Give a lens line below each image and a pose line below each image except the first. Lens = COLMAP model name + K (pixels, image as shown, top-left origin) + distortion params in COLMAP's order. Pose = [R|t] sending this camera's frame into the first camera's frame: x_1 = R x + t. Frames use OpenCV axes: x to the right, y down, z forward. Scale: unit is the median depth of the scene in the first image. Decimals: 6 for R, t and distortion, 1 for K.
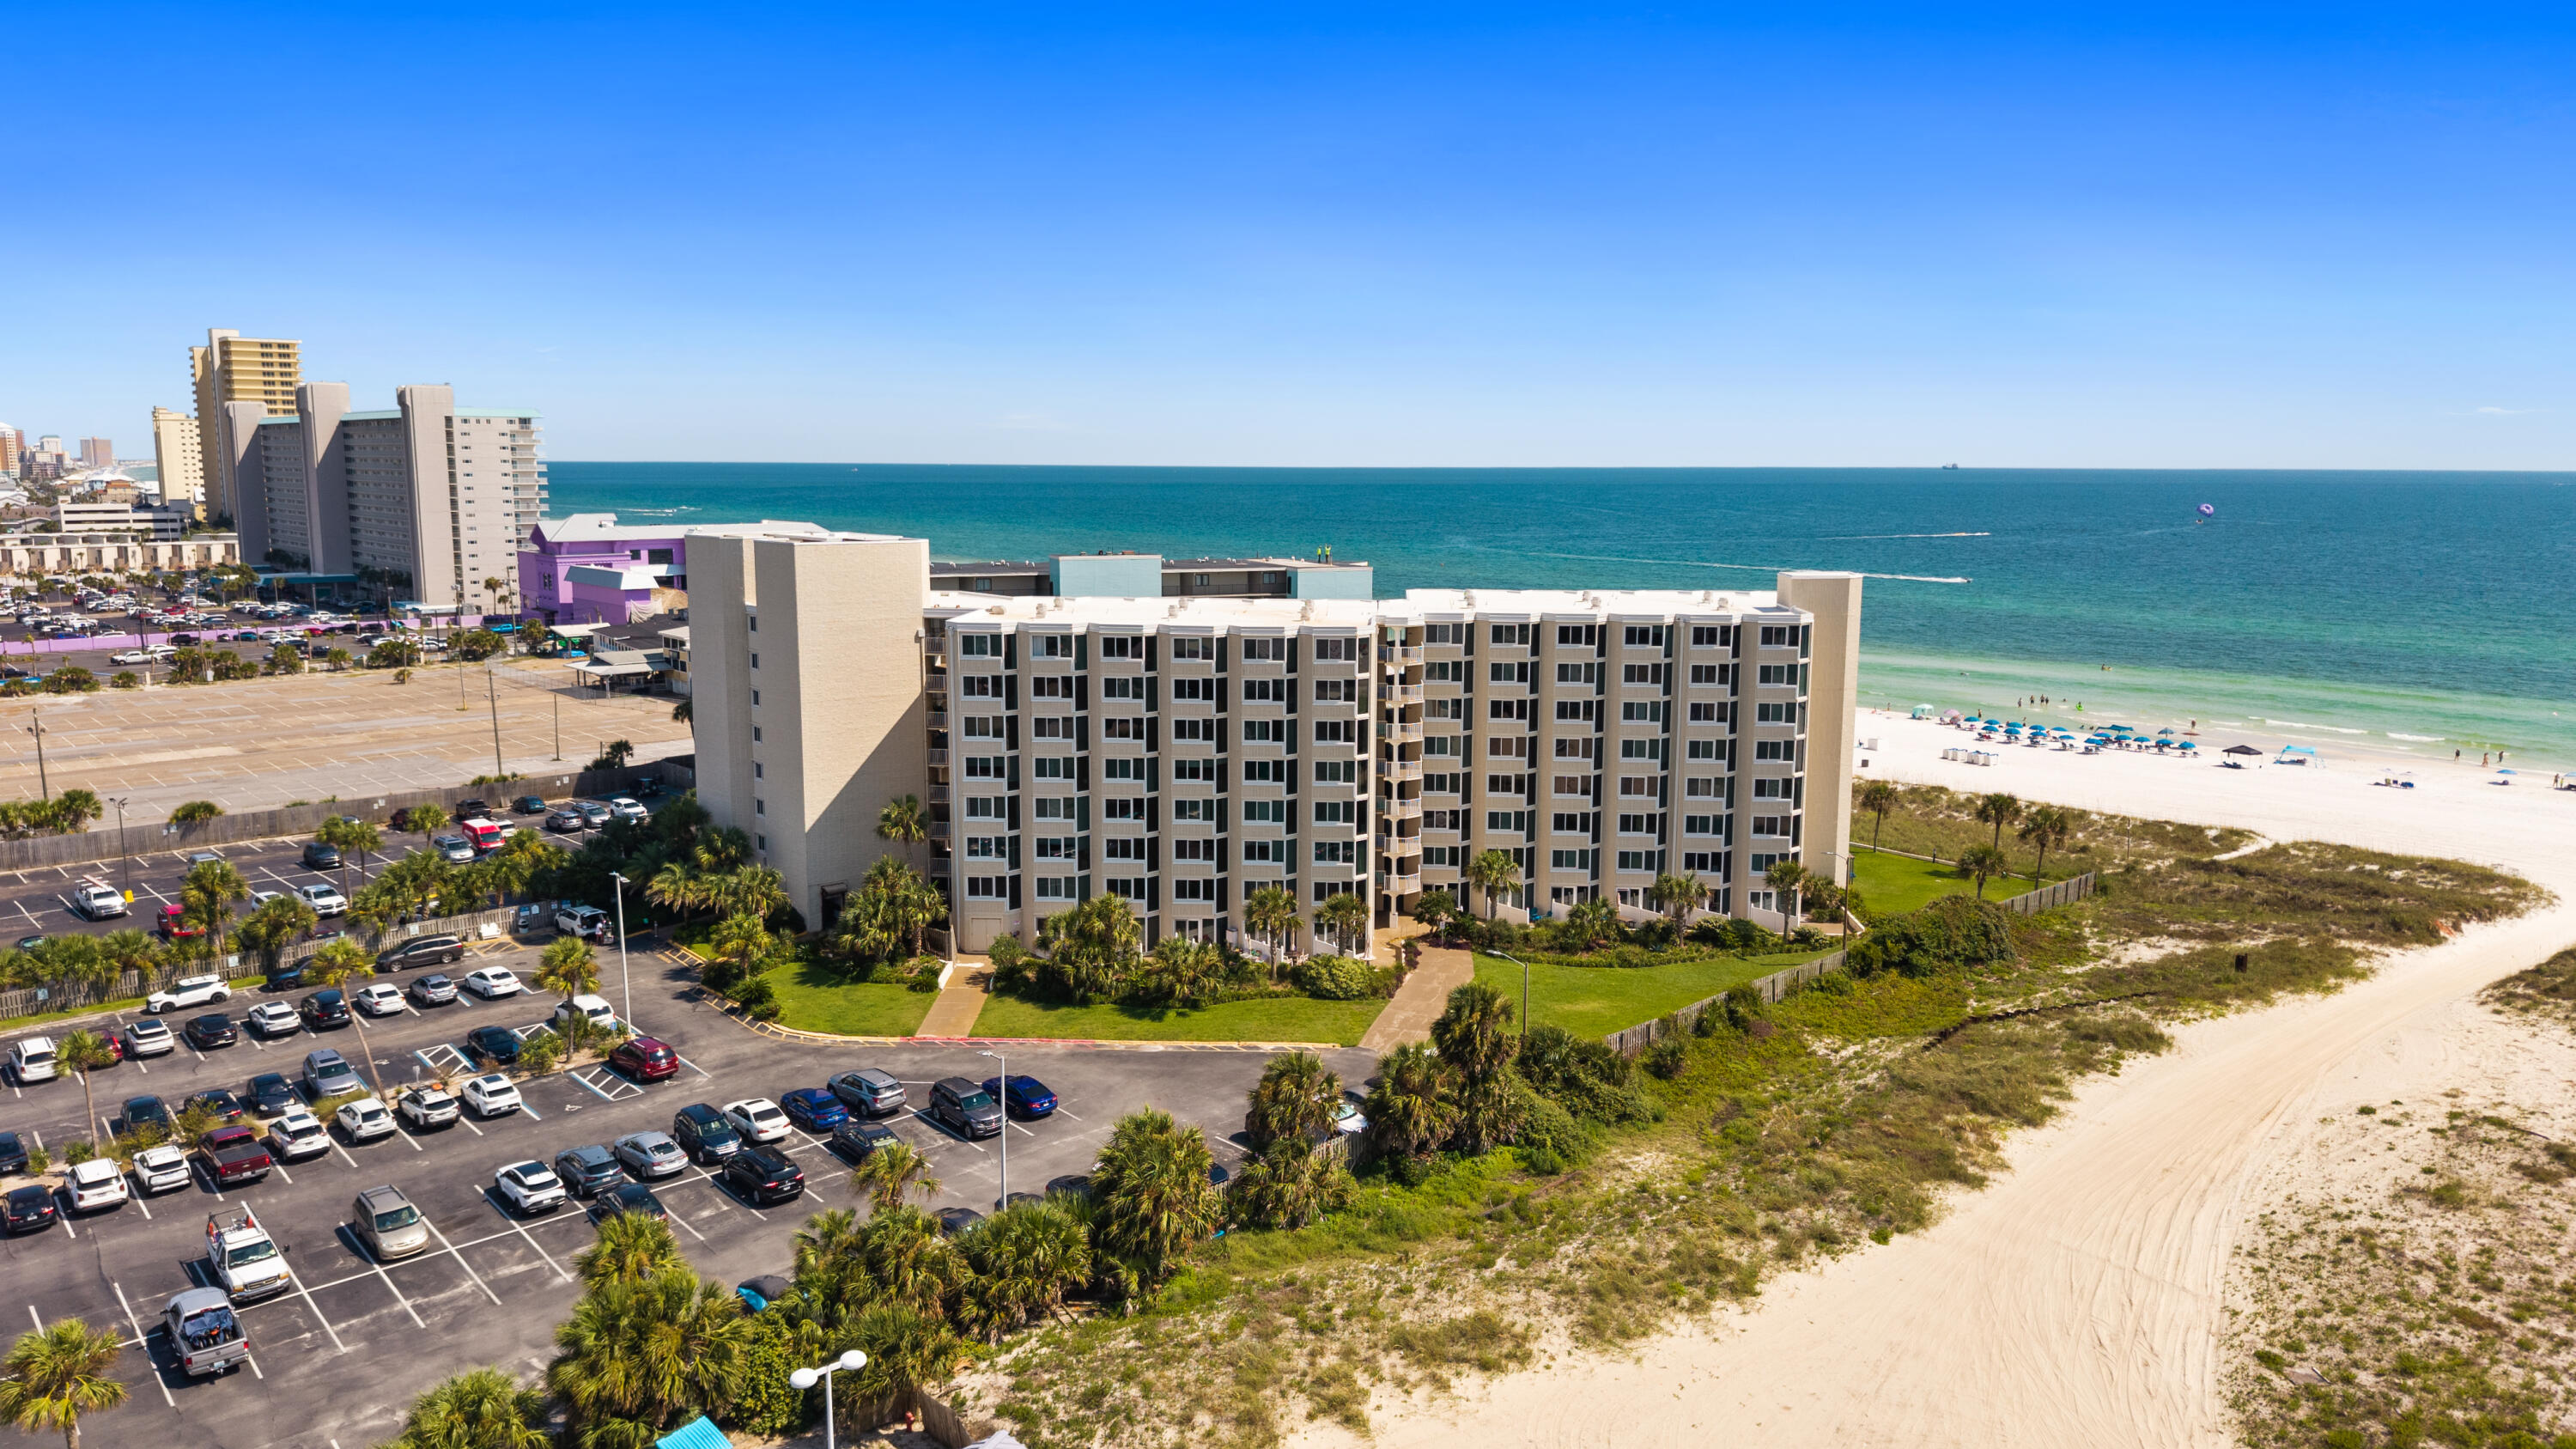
lens RADIAL K [[1759.8, 0, 1288.0], [0, 1759.8, 724.5], [0, 0, 1]] dist [-0.003095, -0.003560]
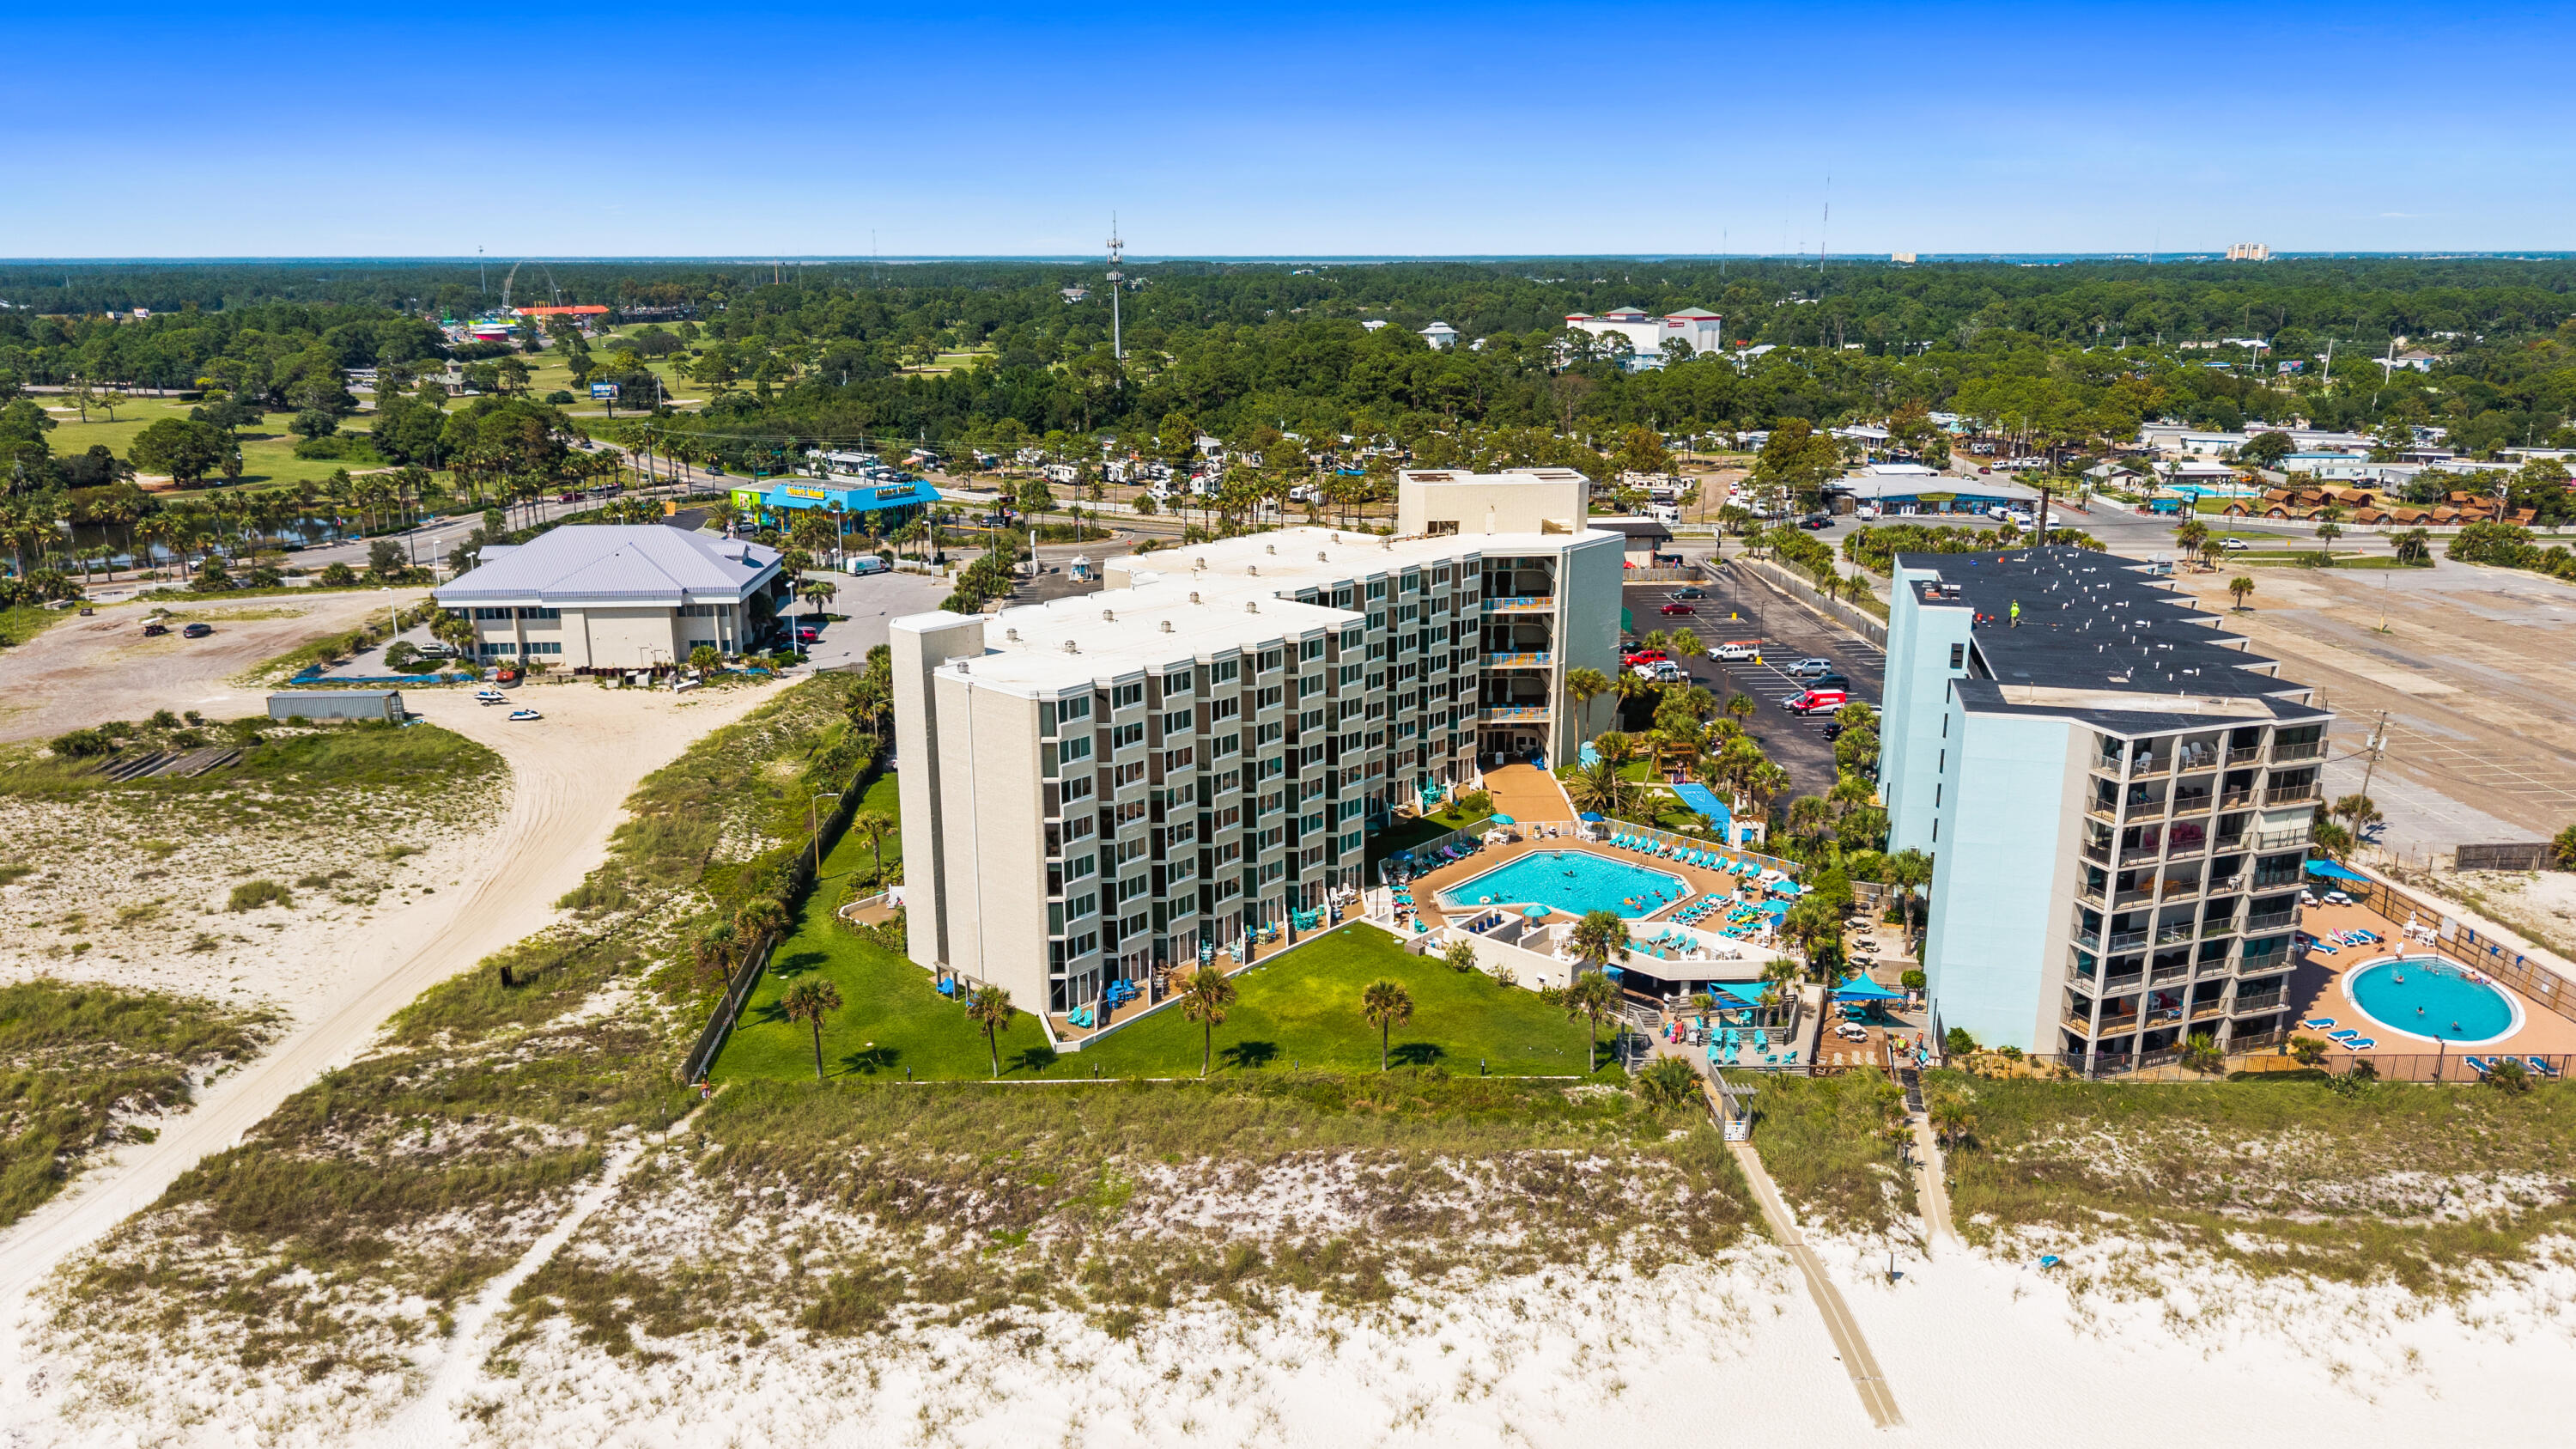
lens RADIAL K [[1759.8, 0, 1288.0], [0, 1759.8, 724.5], [0, 0, 1]] dist [-0.003095, -0.003560]
pose [[-0.619201, 0.201156, -0.759030, 1.049431], [-0.116255, 0.932493, 0.341966, -0.429250], [0.776579, 0.299987, -0.554016, 1.950231]]
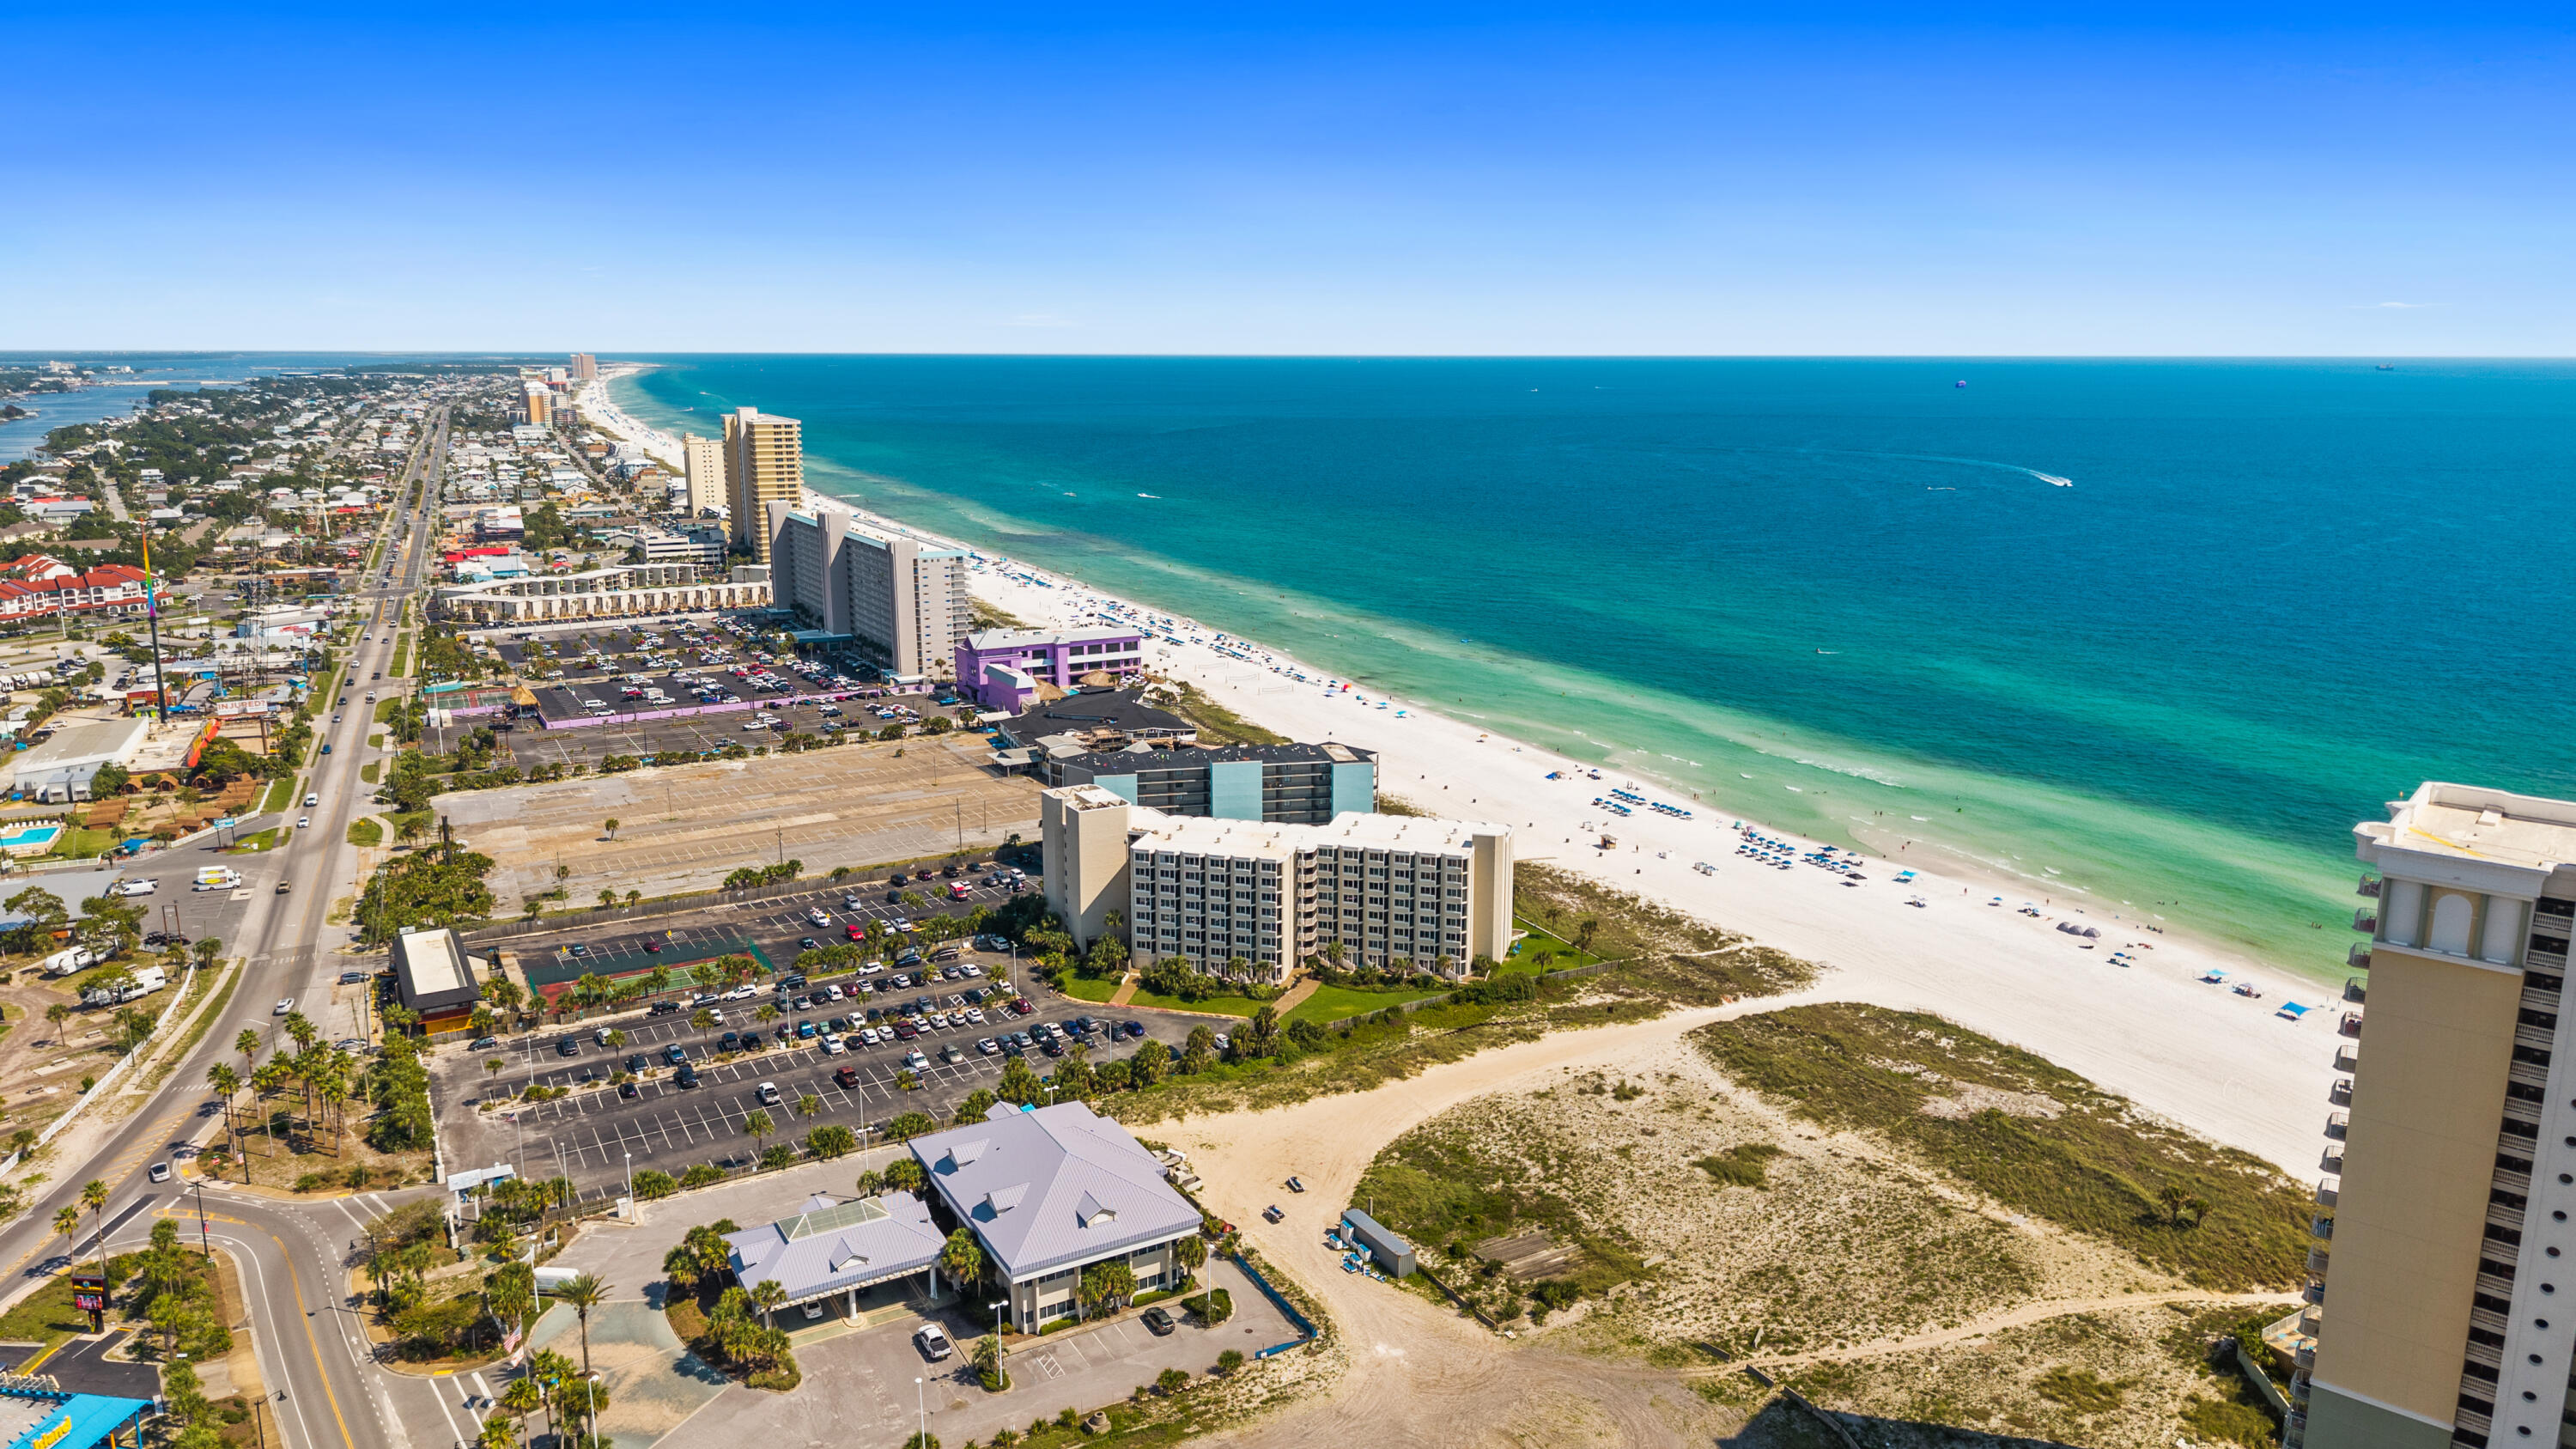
lens RADIAL K [[1713.9, 0, 1288.0], [0, 1713.9, 724.5], [0, 0, 1]] dist [0.049193, 0.000075]
pose [[0.979043, 0.041001, -0.199486, 0.581894], [-0.028275, 0.997404, 0.066232, -0.445027], [0.201683, -0.059203, 0.977660, -1.572627]]
